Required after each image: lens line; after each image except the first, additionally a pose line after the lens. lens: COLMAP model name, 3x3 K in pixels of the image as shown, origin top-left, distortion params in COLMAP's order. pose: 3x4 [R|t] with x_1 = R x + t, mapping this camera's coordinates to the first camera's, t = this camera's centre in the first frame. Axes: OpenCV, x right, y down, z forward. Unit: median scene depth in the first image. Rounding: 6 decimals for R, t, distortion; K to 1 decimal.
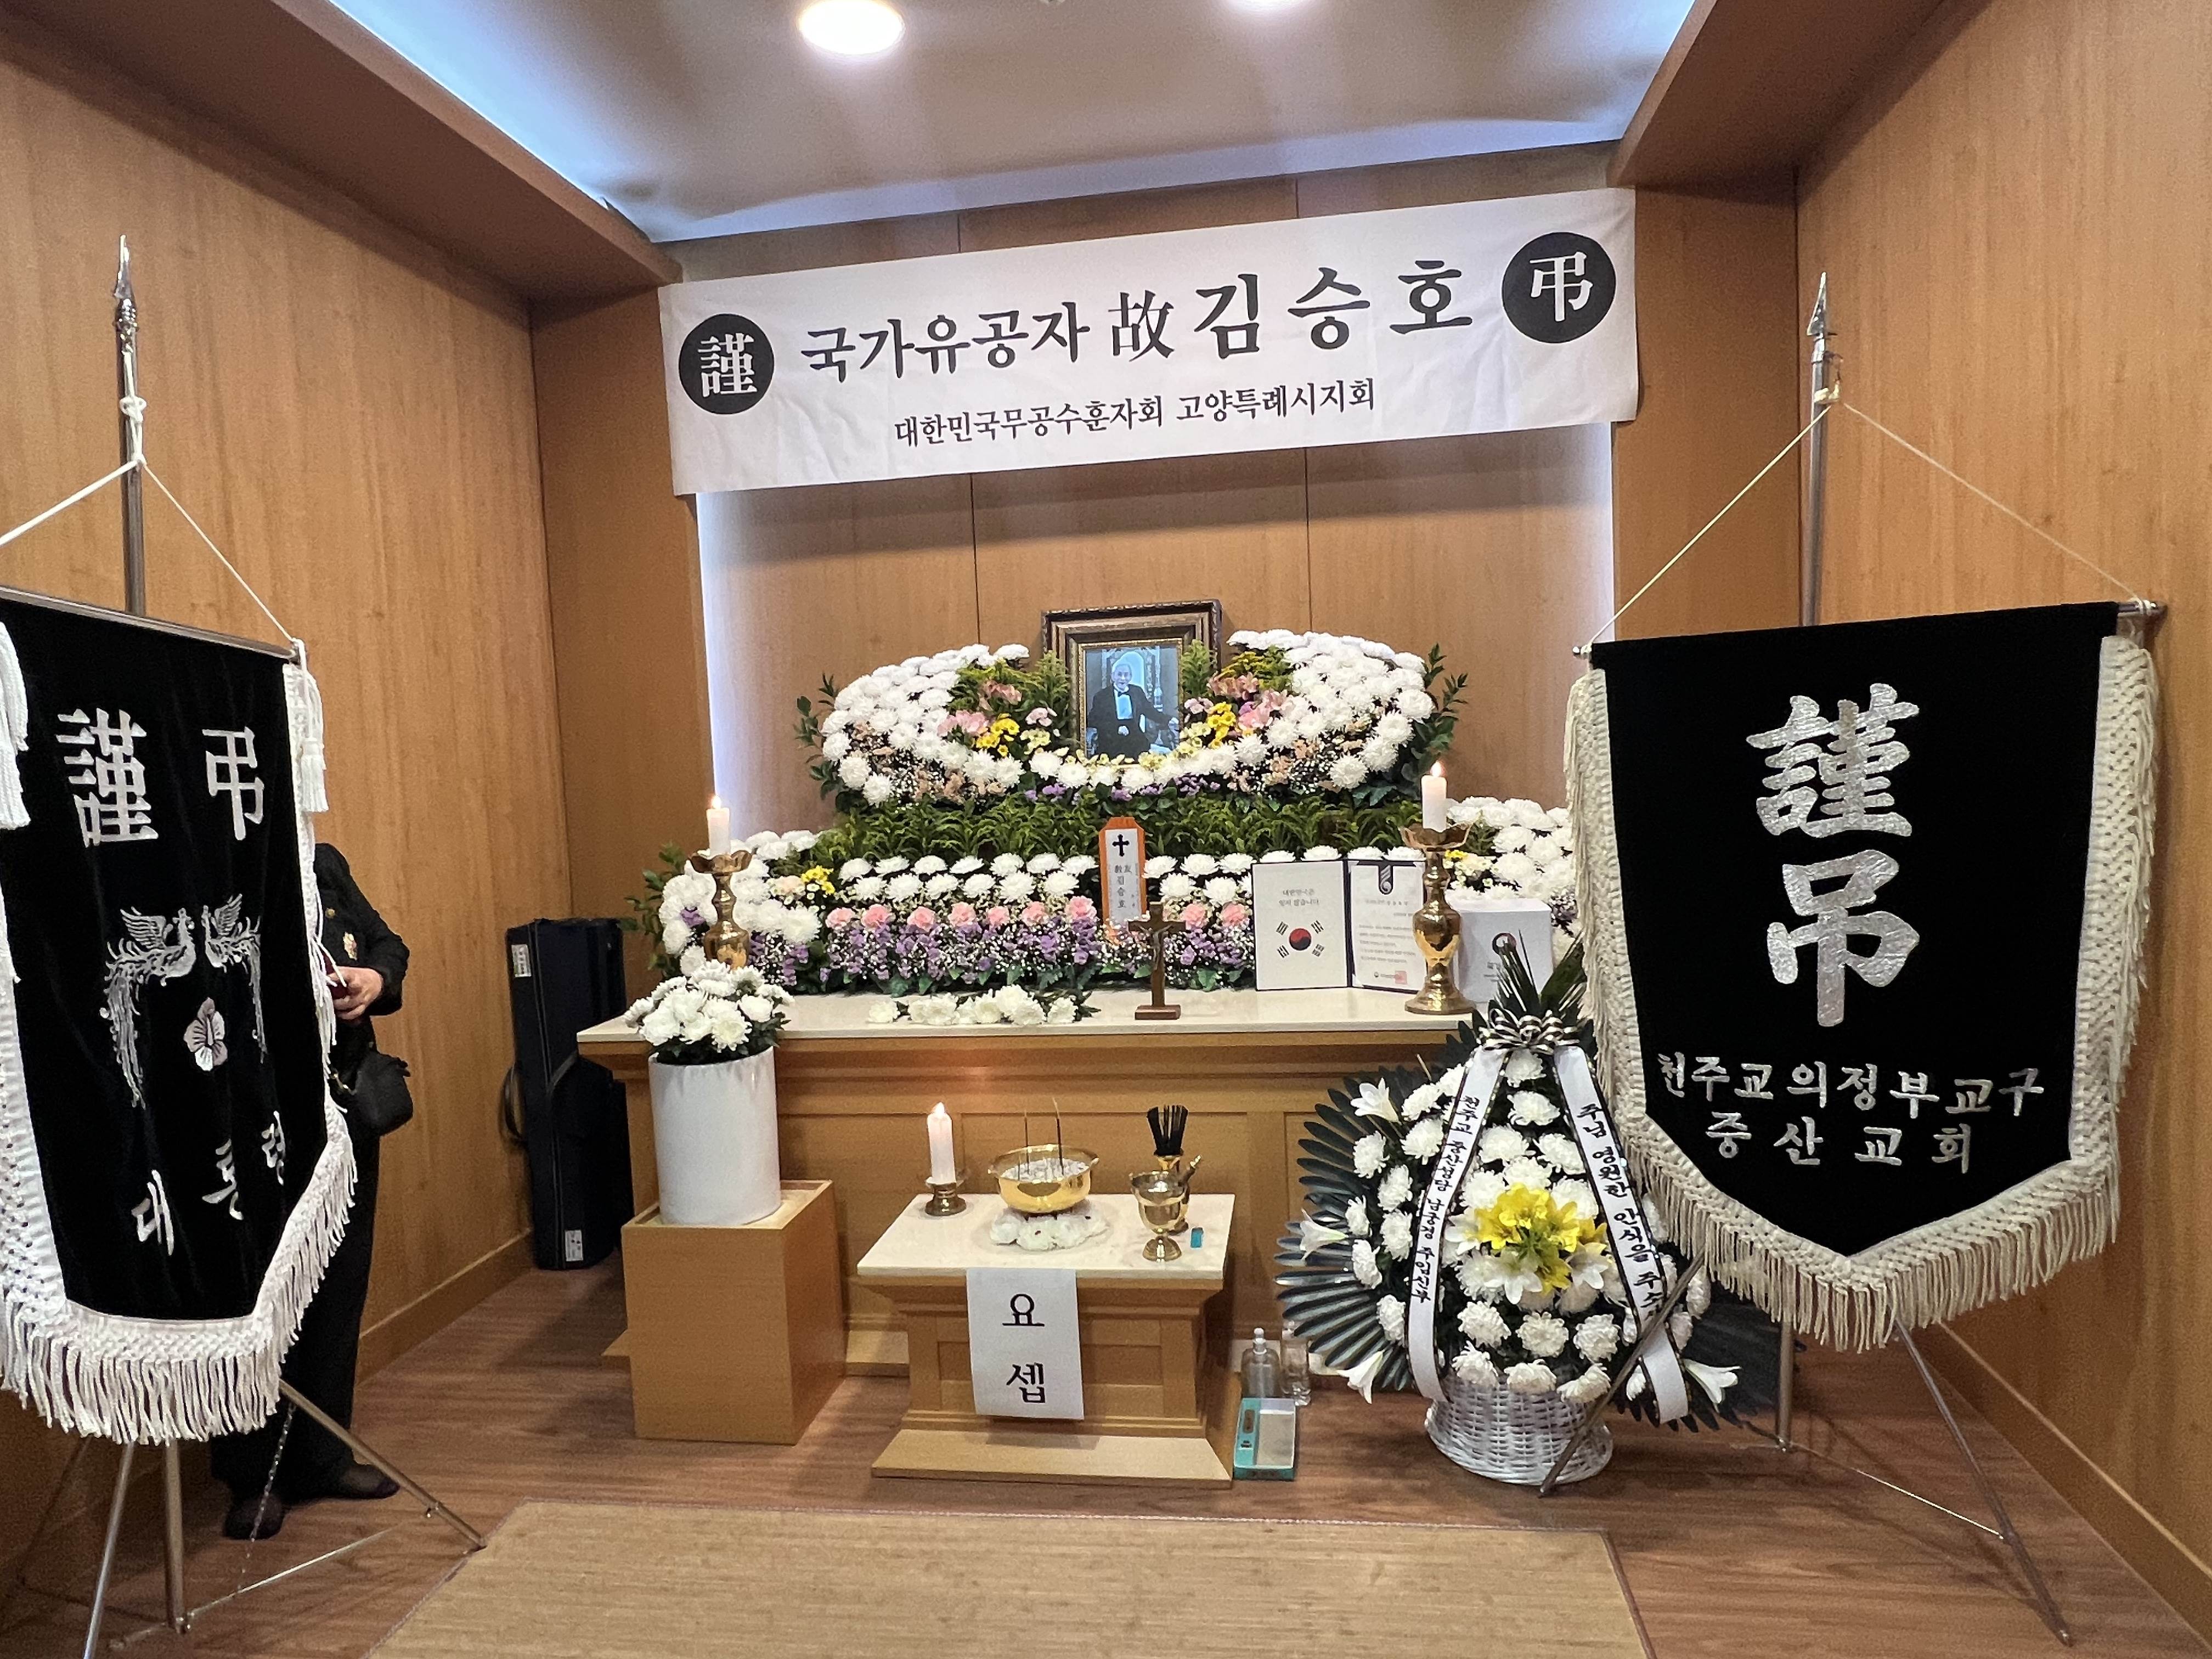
lens RADIAL K [[1330.5, 0, 1100.8], [0, 1330.5, 833.5], [0, 0, 1]] dist [-0.003463, -0.001575]
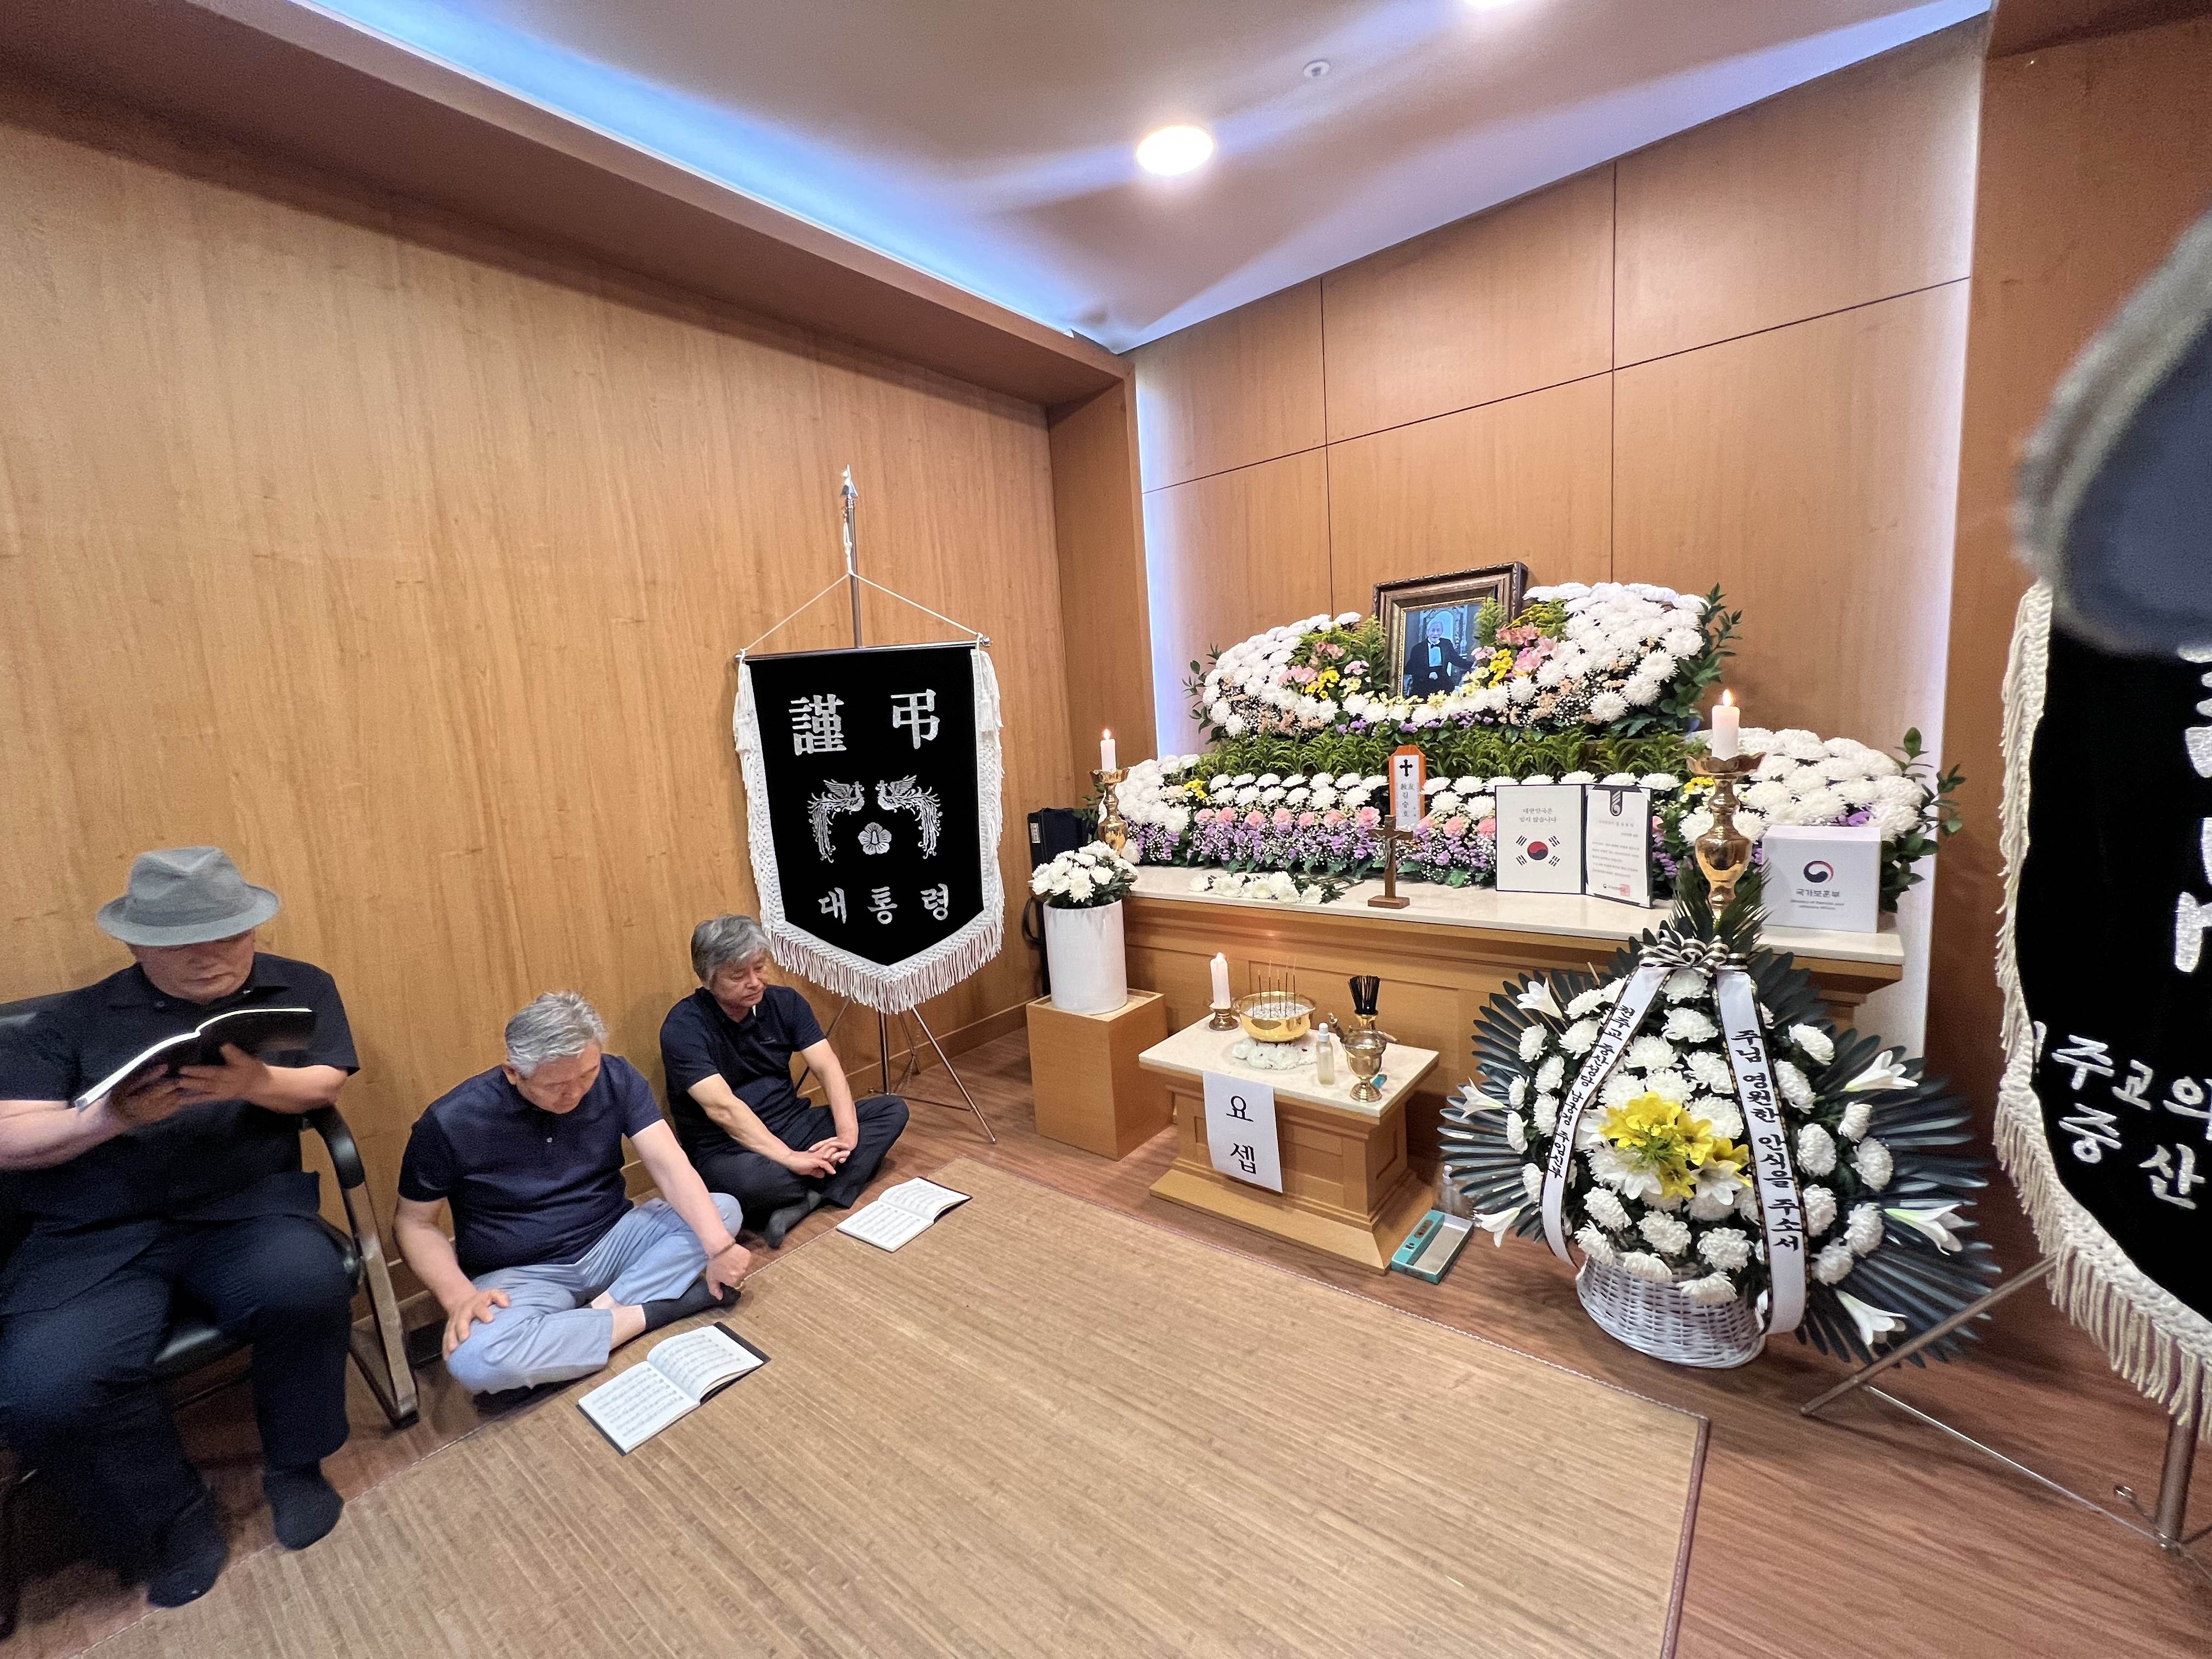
lens RADIAL K [[877.6, 0, 1098.1], [0, 877.6, 837.7], [0, 0, 1]] dist [-0.013502, -0.000063]
pose [[0.863198, 0.053900, -0.501980, 0.191474], [-0.004384, 0.995047, 0.099304, -0.006810], [0.504847, -0.083519, 0.859159, 0.131561]]
